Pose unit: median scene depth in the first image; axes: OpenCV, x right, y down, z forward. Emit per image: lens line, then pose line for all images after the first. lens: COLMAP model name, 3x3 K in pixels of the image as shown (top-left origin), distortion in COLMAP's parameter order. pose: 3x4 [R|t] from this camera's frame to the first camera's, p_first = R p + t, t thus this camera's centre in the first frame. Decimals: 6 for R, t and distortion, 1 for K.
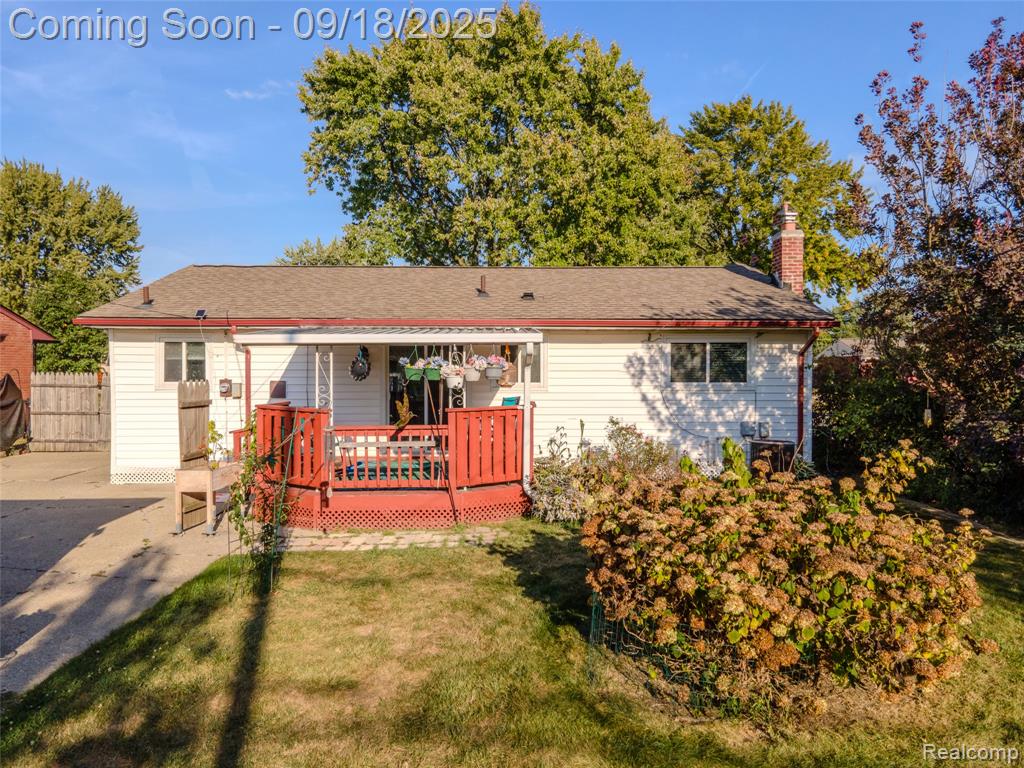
lens RADIAL K [[751.1, 0, 507.3], [0, 751.1, 382.0], [0, 0, 1]] dist [0.004883, 0.067099]
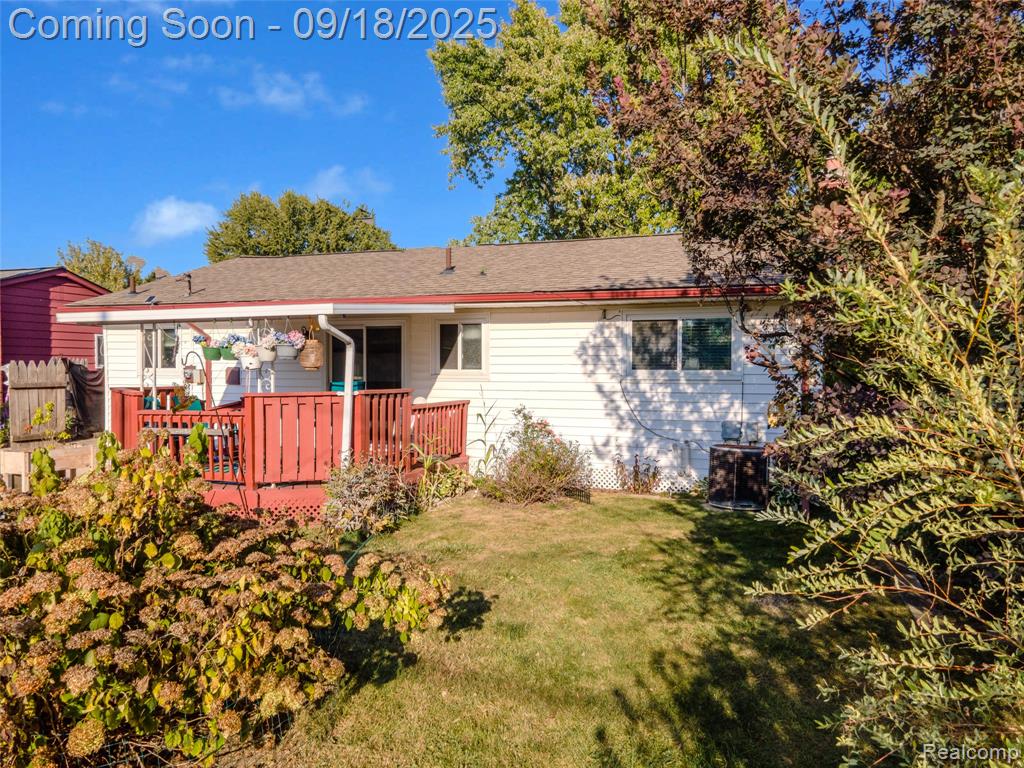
lens RADIAL K [[744.2, 0, 512.0], [0, 744.2, 384.0], [0, 0, 1]] dist [0.052156, 0.000185]
pose [[0.940009, 0.008142, -0.341052, 0.335412], [-0.007006, 0.999965, 0.004562, 0.011590], [0.341077, -0.001899, 0.940034, 0.184002]]
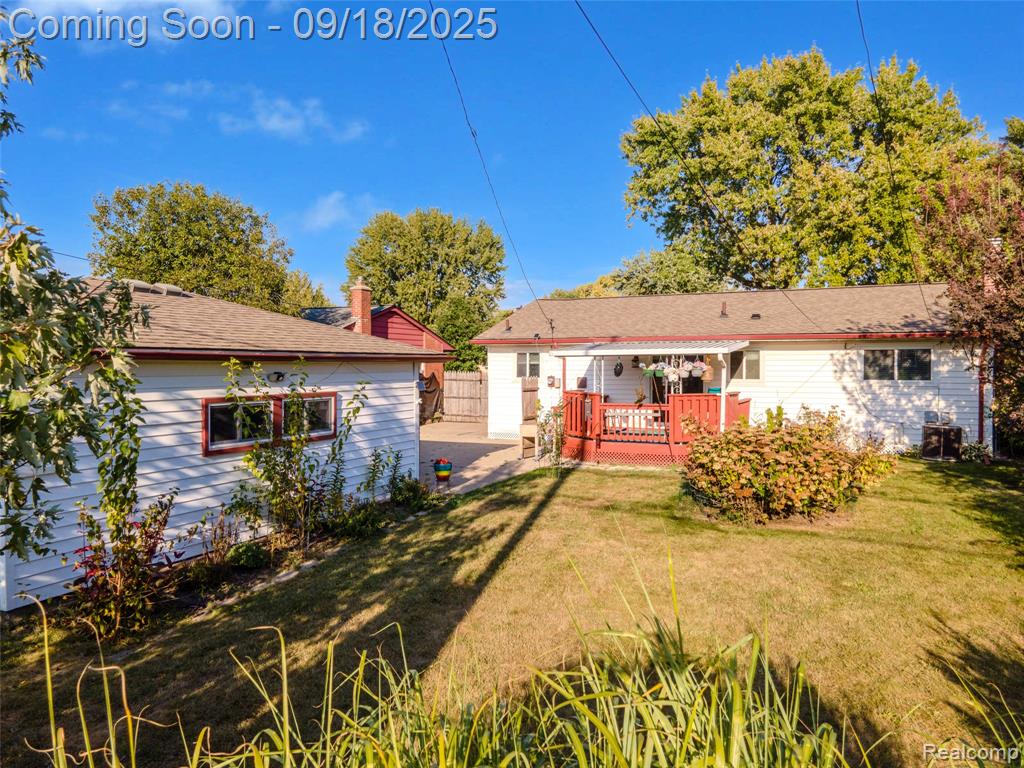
lens RADIAL K [[751.1, 0, 507.3], [0, 751.1, 382.0], [0, 0, 1]] dist [0.004883, 0.067099]
pose [[0.900133, 0.007995, -0.435541, 0.209046], [-0.007437, 0.999968, 0.002985, 0.004513], [0.435551, 0.000552, 0.900164, -0.420876]]
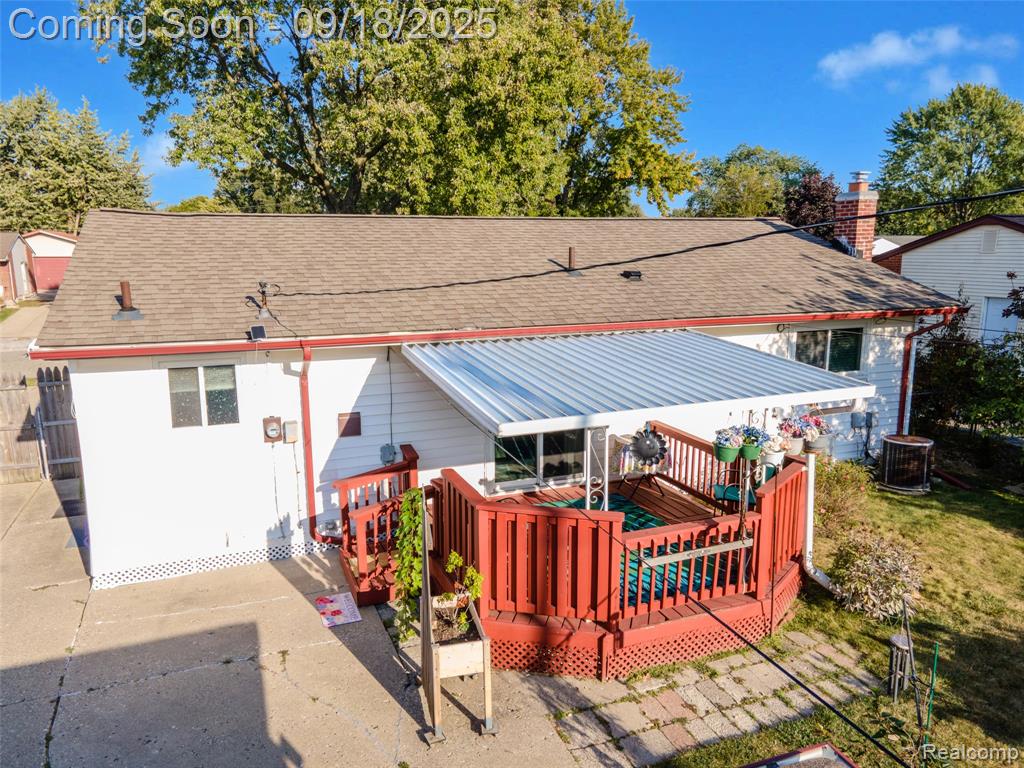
lens RADIAL K [[751.1, 0, 507.3], [0, 751.1, 382.0], [0, 0, 1]] dist [0.004883, 0.067099]
pose [[0.934589, -0.070263, 0.348721, -0.370519], [0.012469, 0.986167, 0.165285, -0.130160], [-0.355511, -0.150126, 0.922537, 0.271907]]
